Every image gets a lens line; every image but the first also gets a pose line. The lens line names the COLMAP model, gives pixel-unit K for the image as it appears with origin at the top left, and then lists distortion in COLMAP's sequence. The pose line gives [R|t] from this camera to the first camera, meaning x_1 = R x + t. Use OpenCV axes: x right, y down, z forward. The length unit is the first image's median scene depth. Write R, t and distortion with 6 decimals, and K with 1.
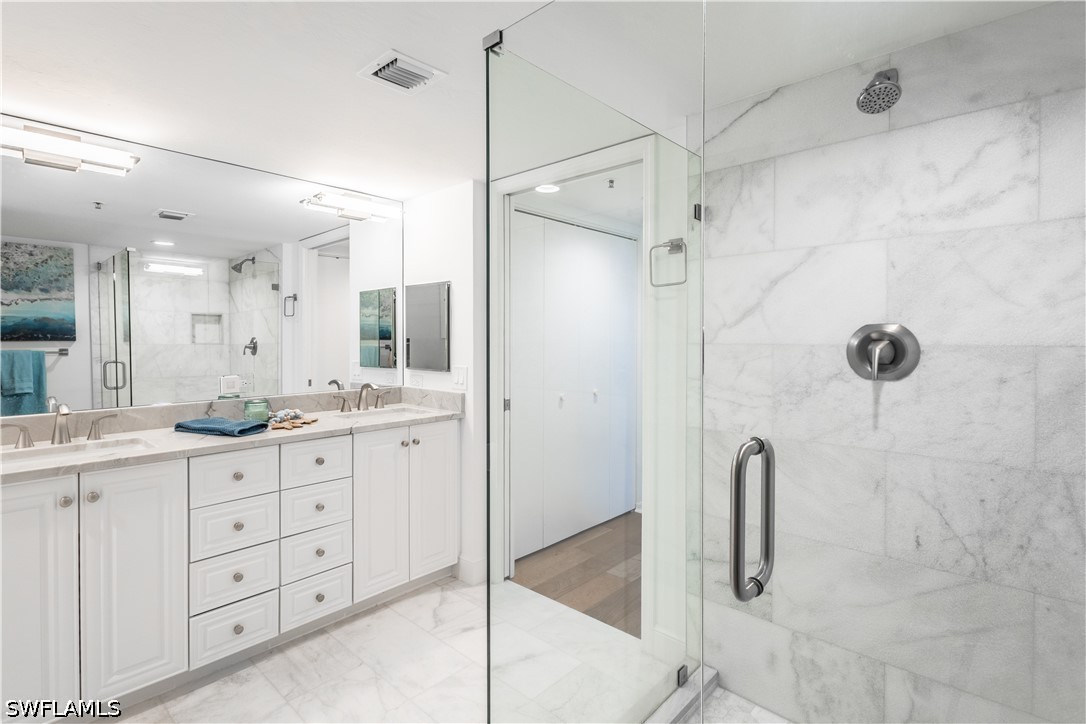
lens RADIAL K [[523.4, 0, 529.7], [0, 523.4, 351.5], [0, 0, 1]] dist [0.020942, -0.000600]
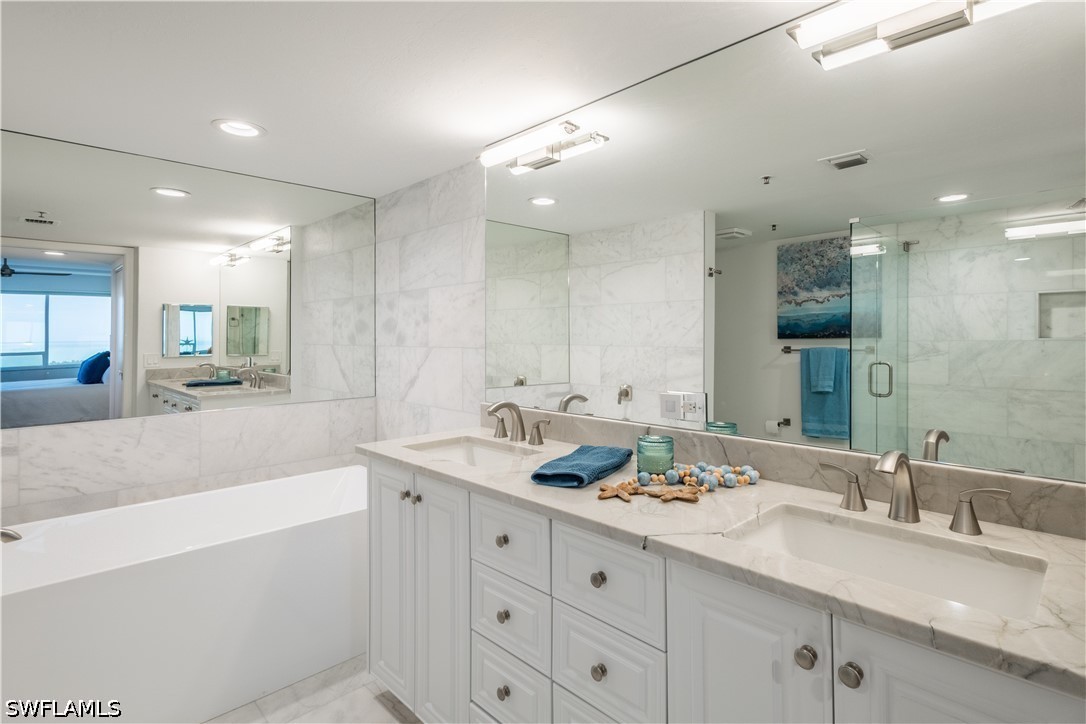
lens RADIAL K [[531.9, 0, 544.1], [0, 531.9, 357.5], [0, 0, 1]] dist [-0.001908, -0.000405]
pose [[-0.053858, 0.027657, -0.998166, 0.053183], [-0.006275, 0.999587, 0.028035, -0.008205], [0.998529, 0.007773, -0.053662, 0.525458]]
